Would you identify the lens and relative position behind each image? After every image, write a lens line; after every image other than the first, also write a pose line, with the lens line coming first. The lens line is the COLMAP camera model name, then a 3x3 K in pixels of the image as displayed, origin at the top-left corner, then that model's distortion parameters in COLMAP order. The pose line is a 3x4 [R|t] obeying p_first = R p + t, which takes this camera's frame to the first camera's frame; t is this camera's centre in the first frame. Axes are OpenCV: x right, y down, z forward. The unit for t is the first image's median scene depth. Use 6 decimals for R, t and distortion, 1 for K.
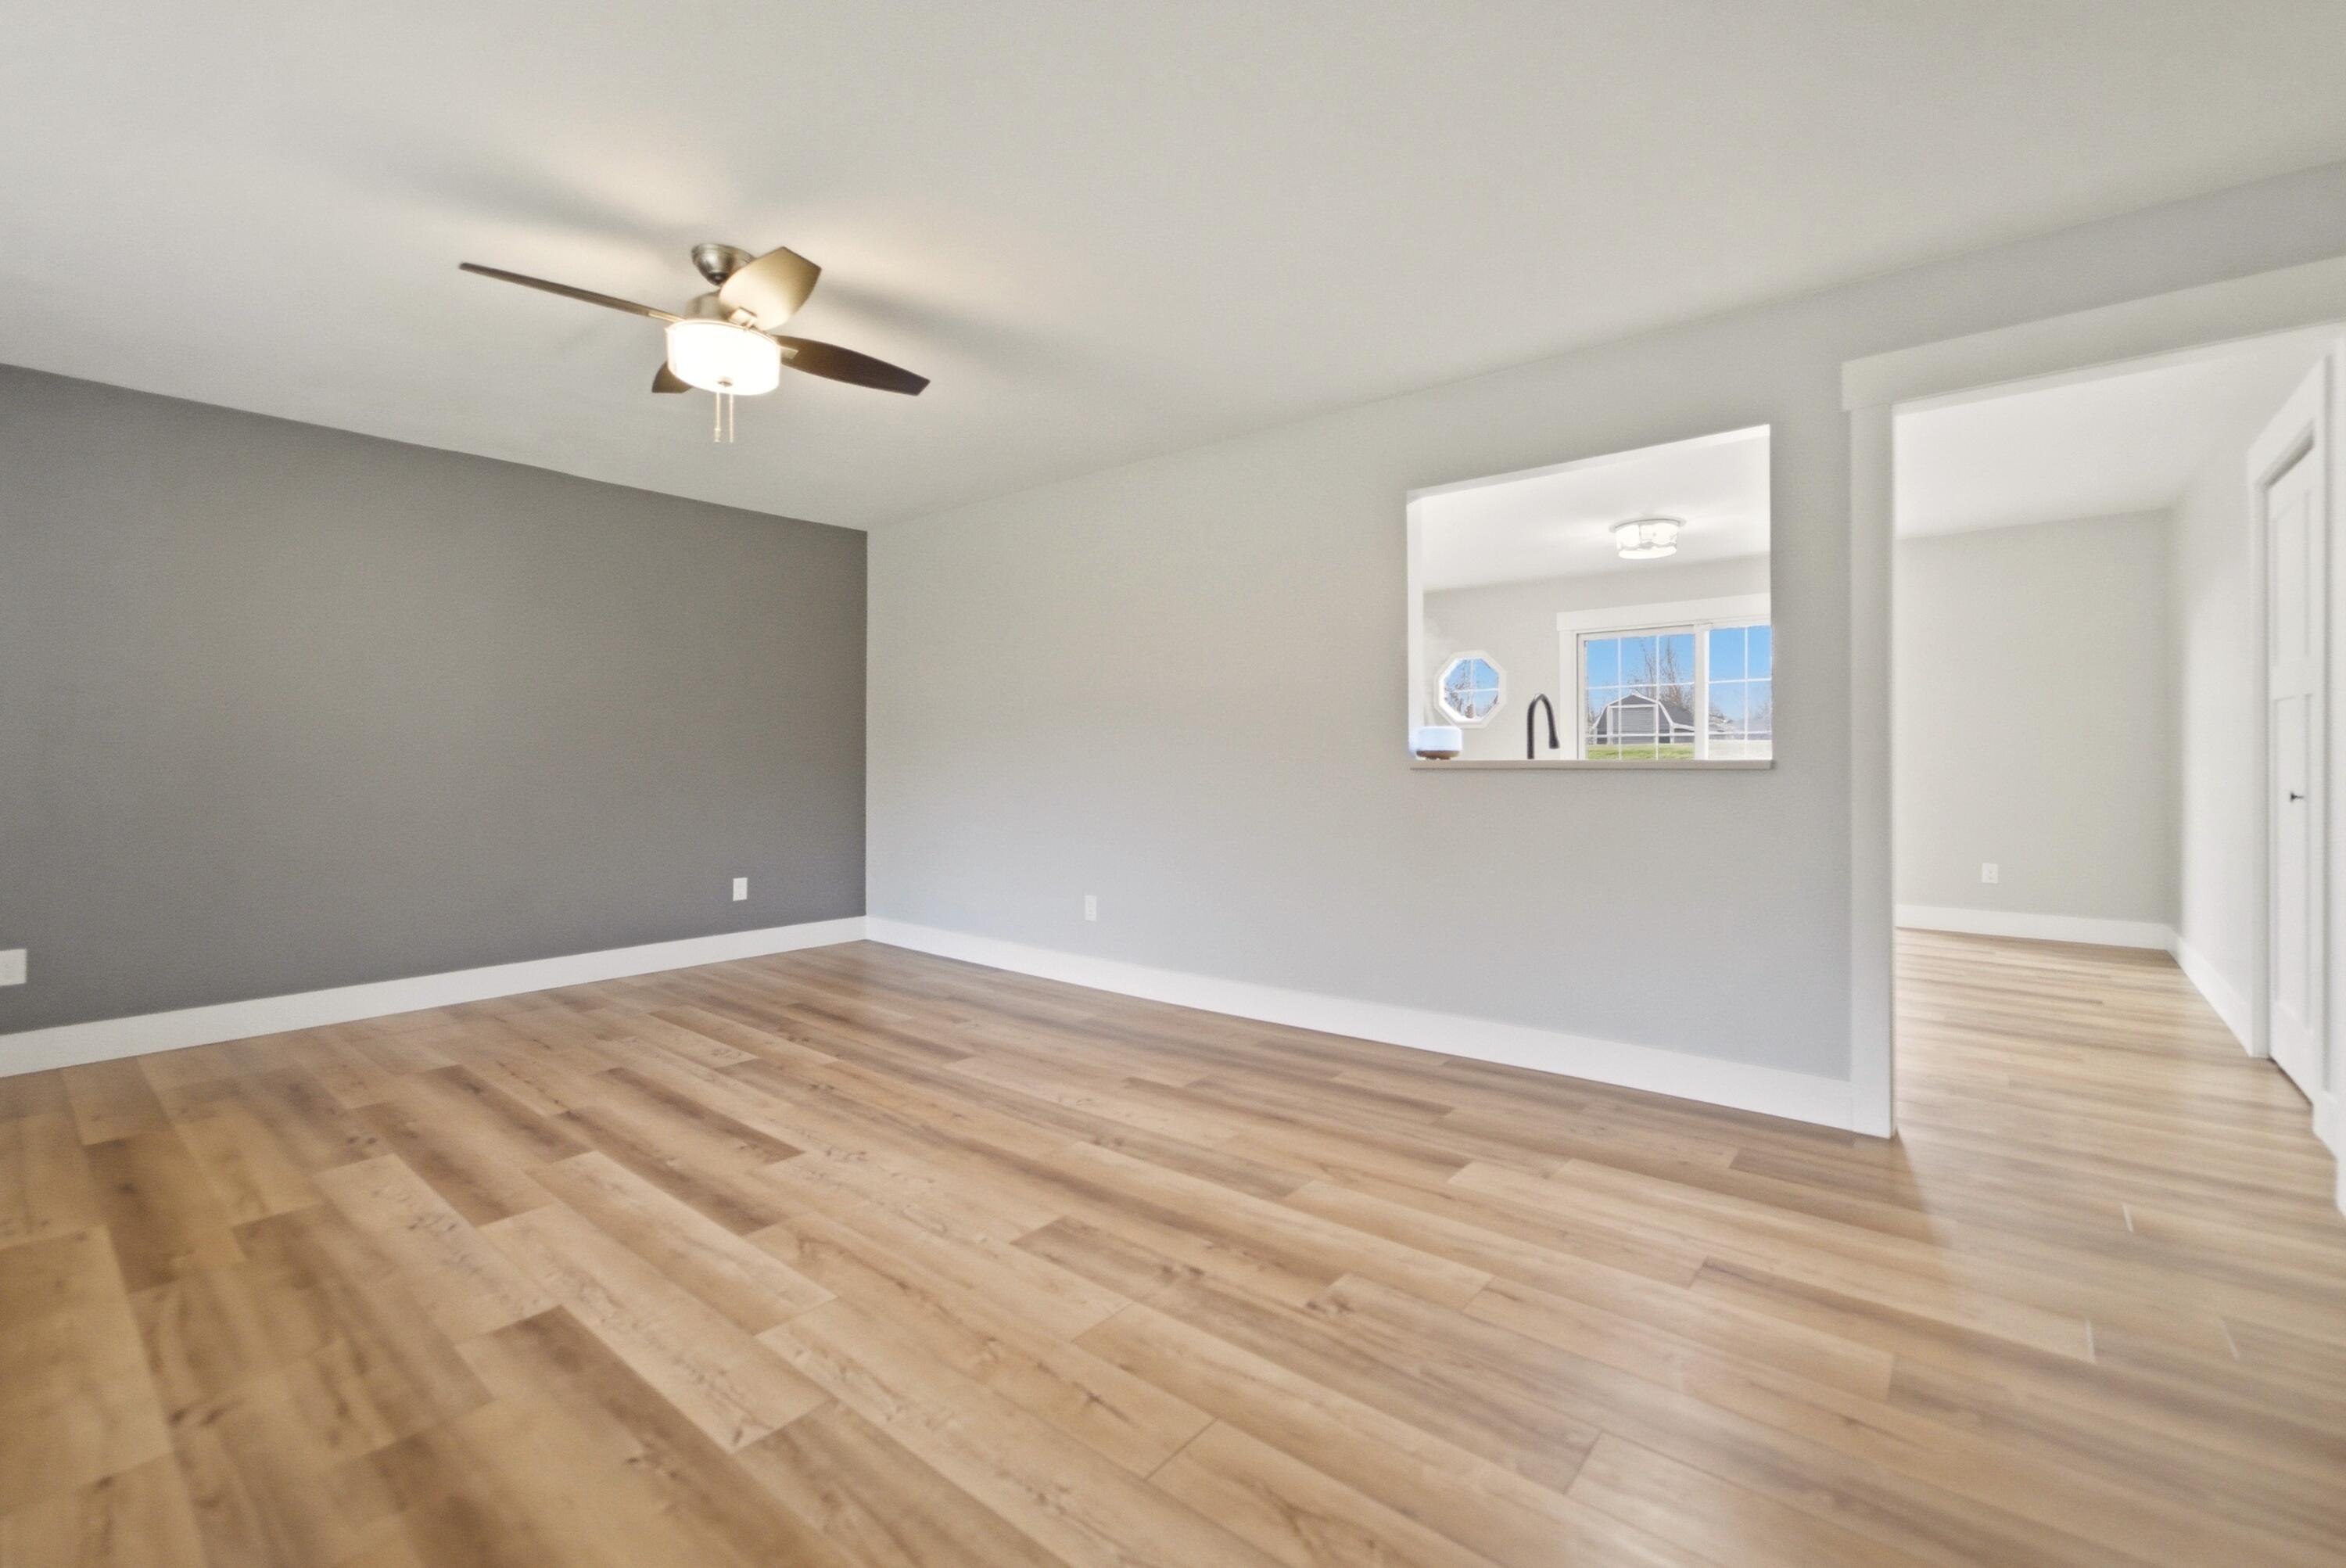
lens RADIAL K [[974.4, 0, 1177.4], [0, 974.4, 779.1], [0, 0, 1]] dist [-0.002848, -0.001716]
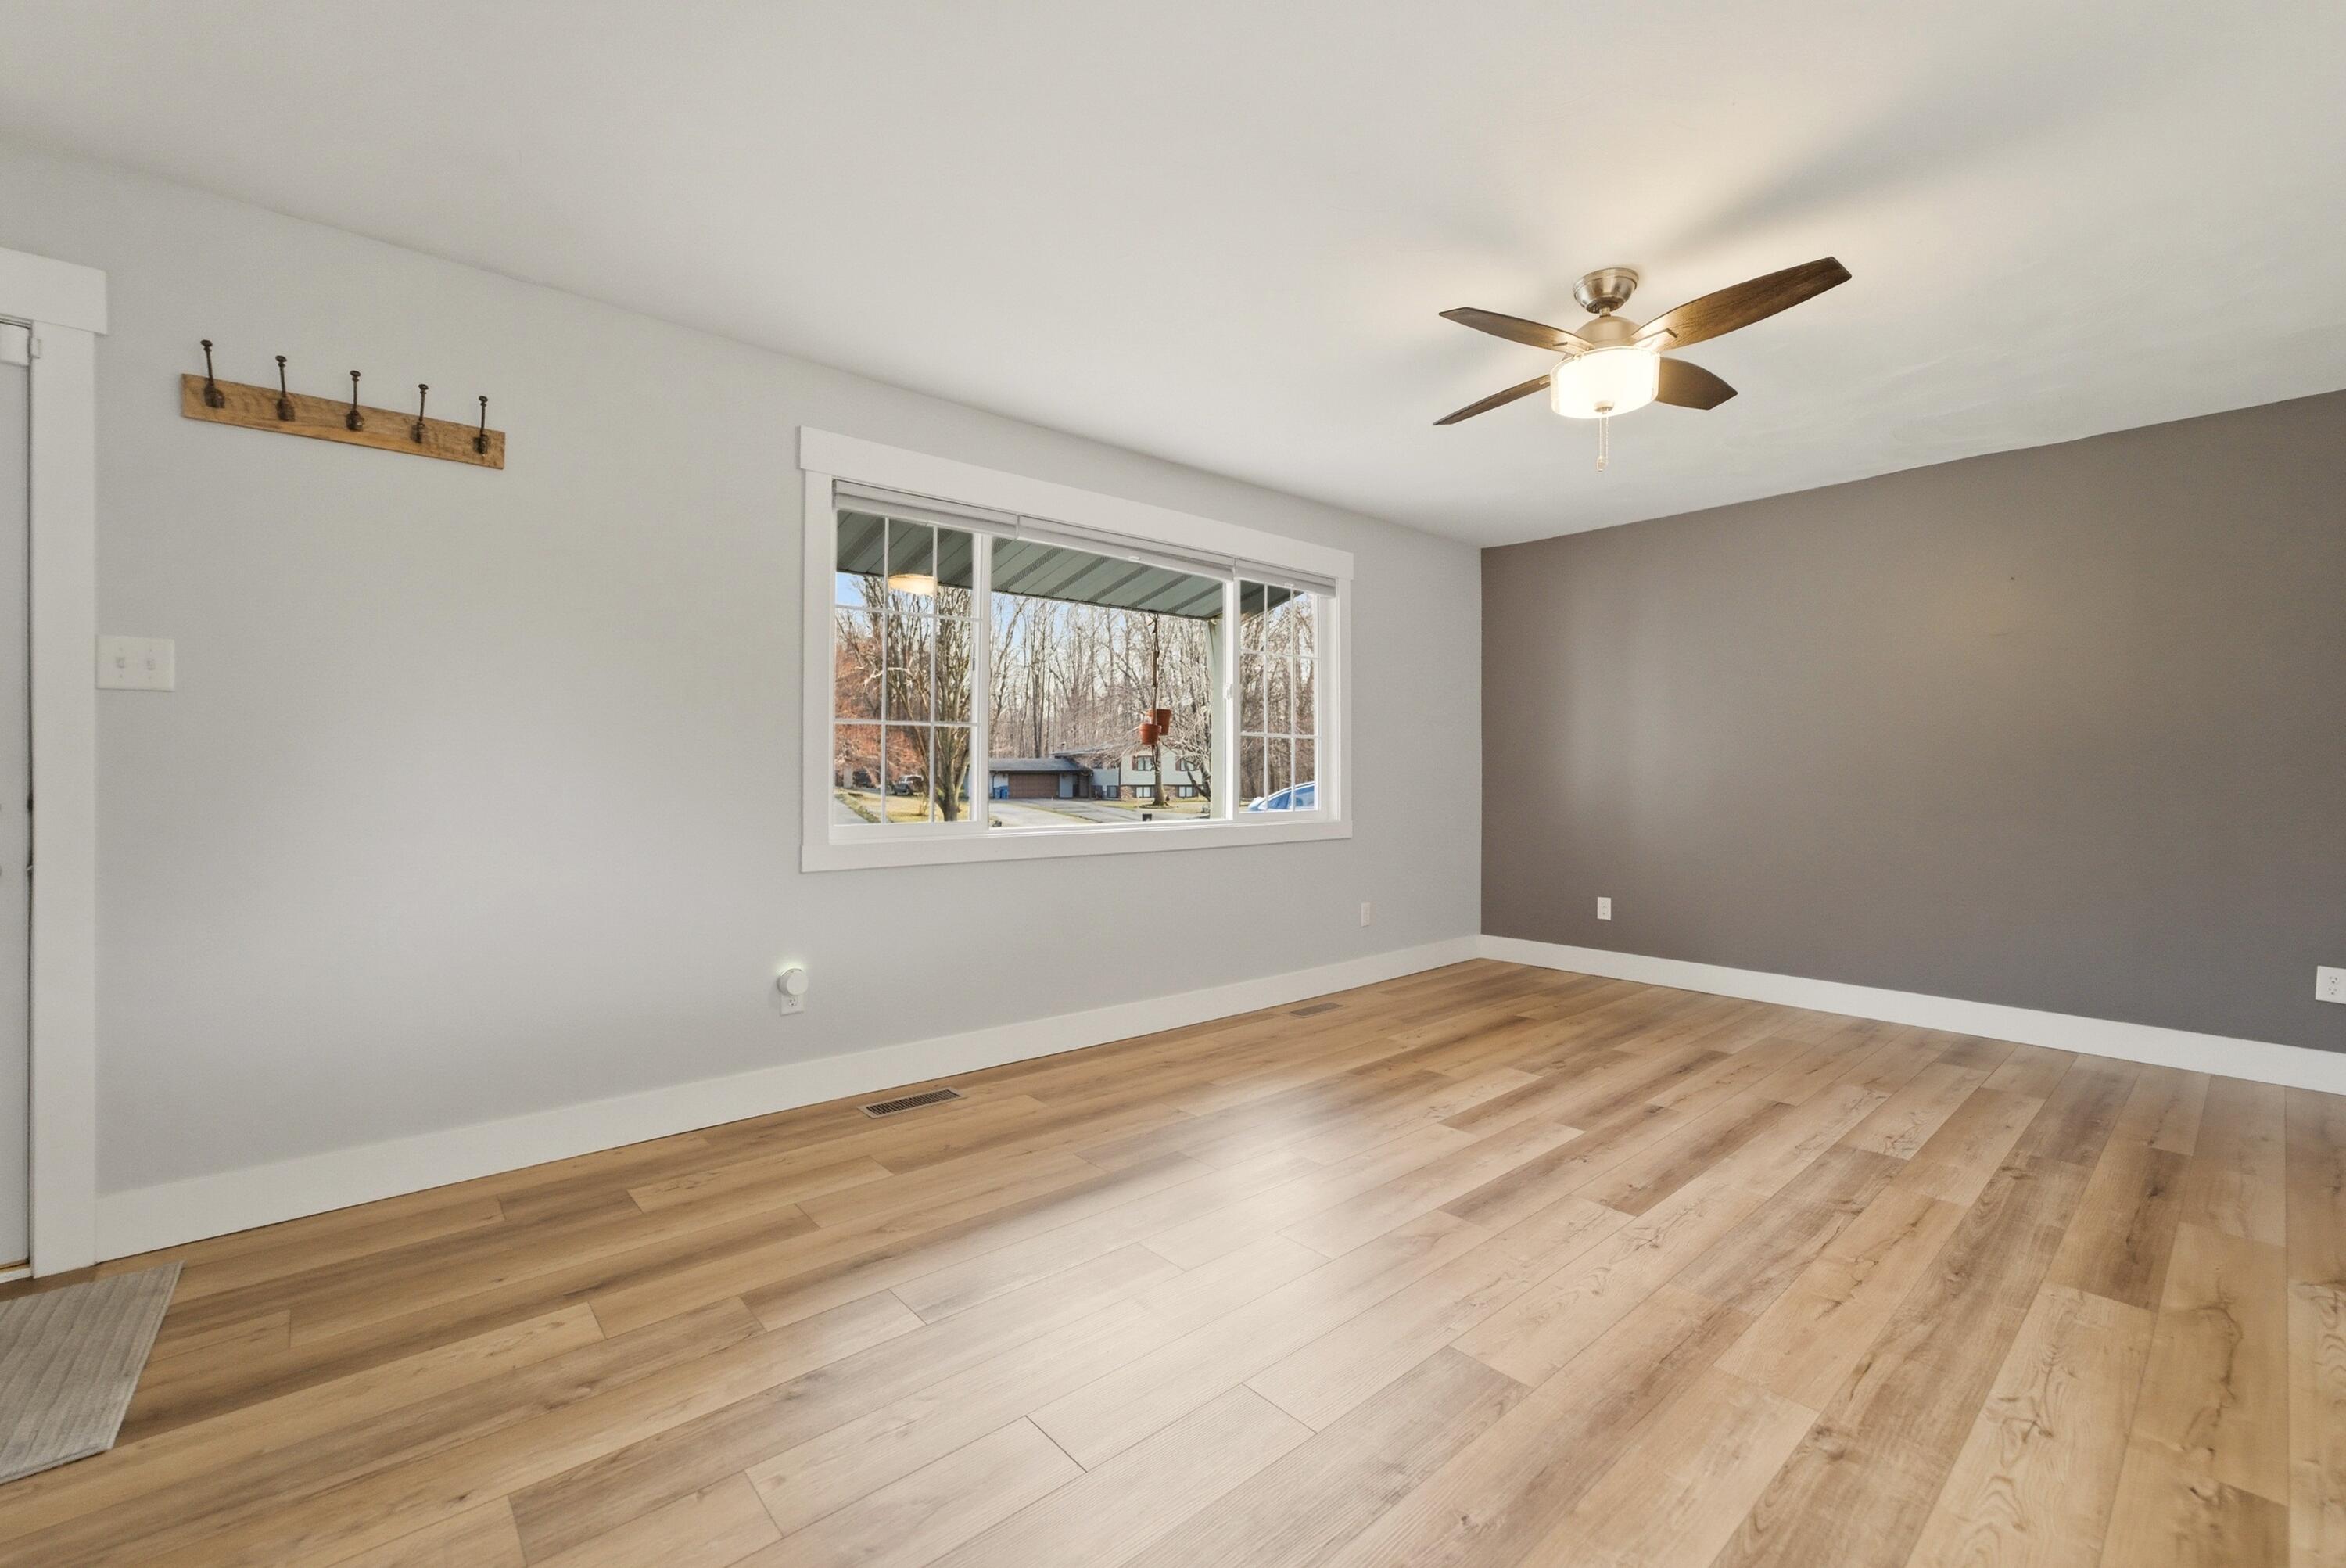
lens RADIAL K [[974.4, 0, 1181.5], [0, 974.4, 762.8], [0, 0, 1]] dist [-0.002848, -0.001716]
pose [[-0.154662, -0.003374, -0.987962, 0.661899], [-0.013368, 0.999910, -0.001322, -0.039059], [0.987877, 0.013002, -0.154693, 0.809051]]
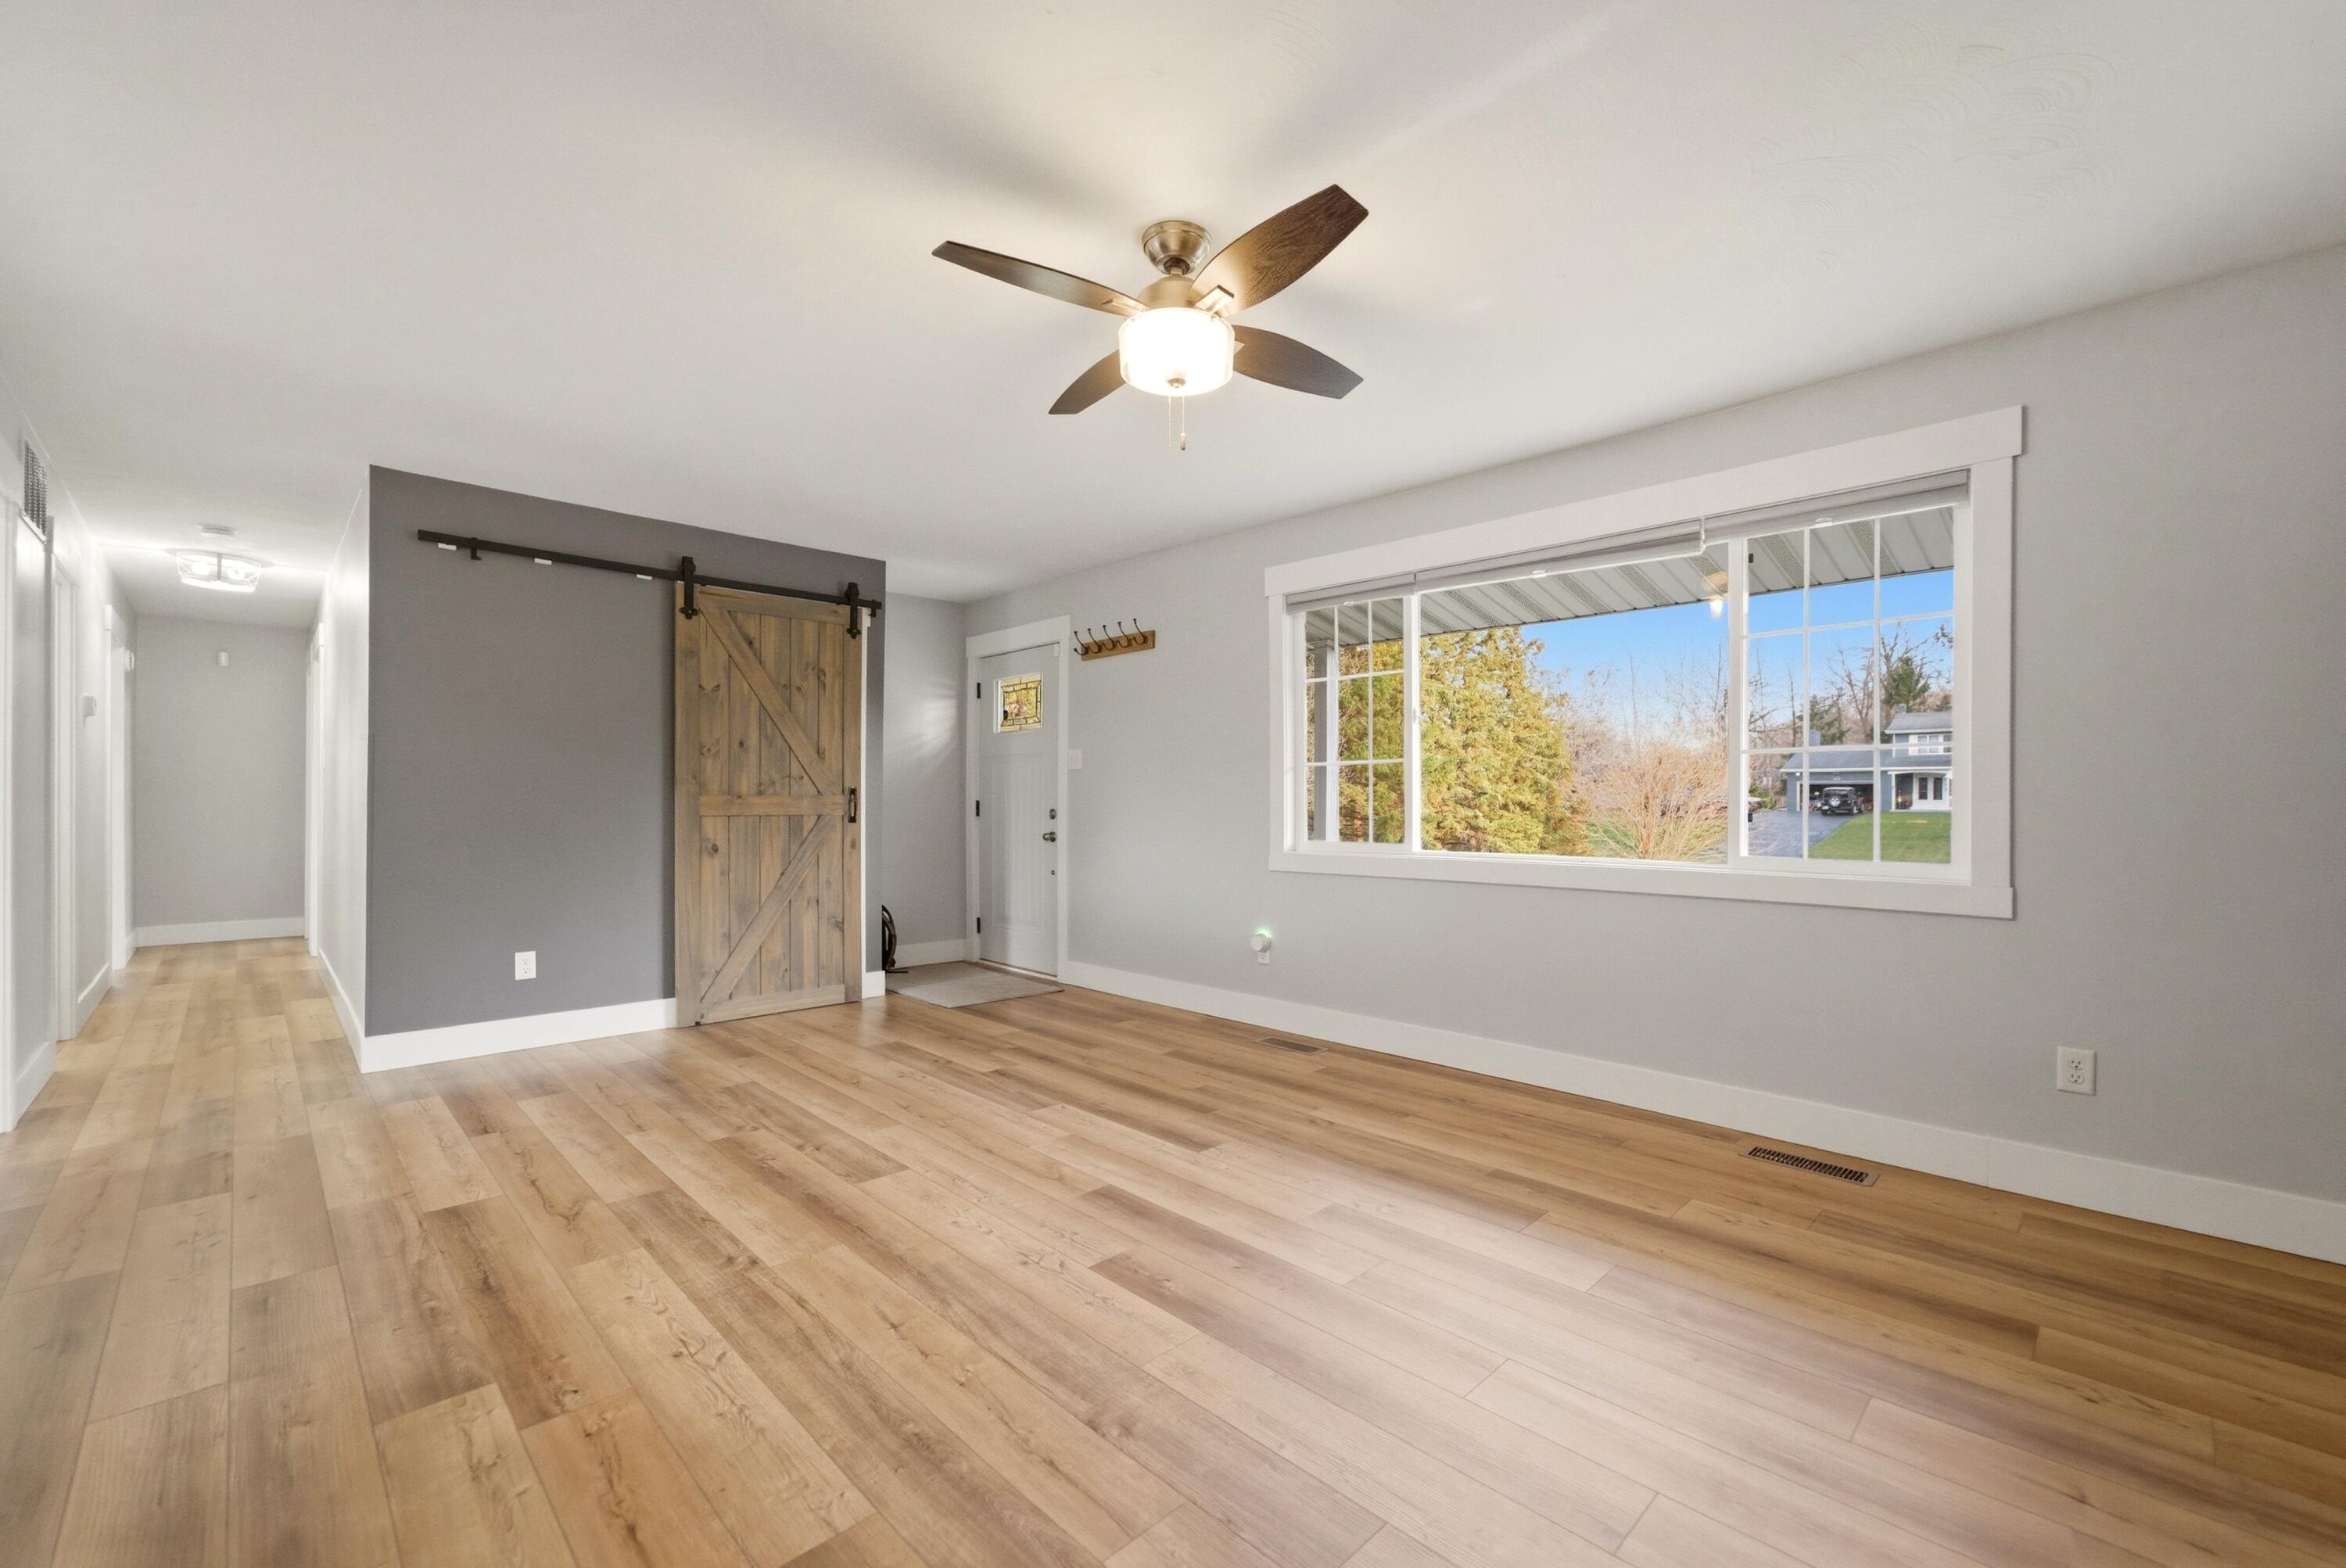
lens RADIAL K [[974.4, 0, 1176.9], [0, 974.4, 806.7], [0, 0, 1]] dist [-0.002848, -0.001716]
pose [[-0.993458, 0.004317, 0.114118, -0.630881], [0.005747, 0.999909, 0.012198, -0.033308], [-0.114055, 0.012774, -0.993392, 2.074830]]
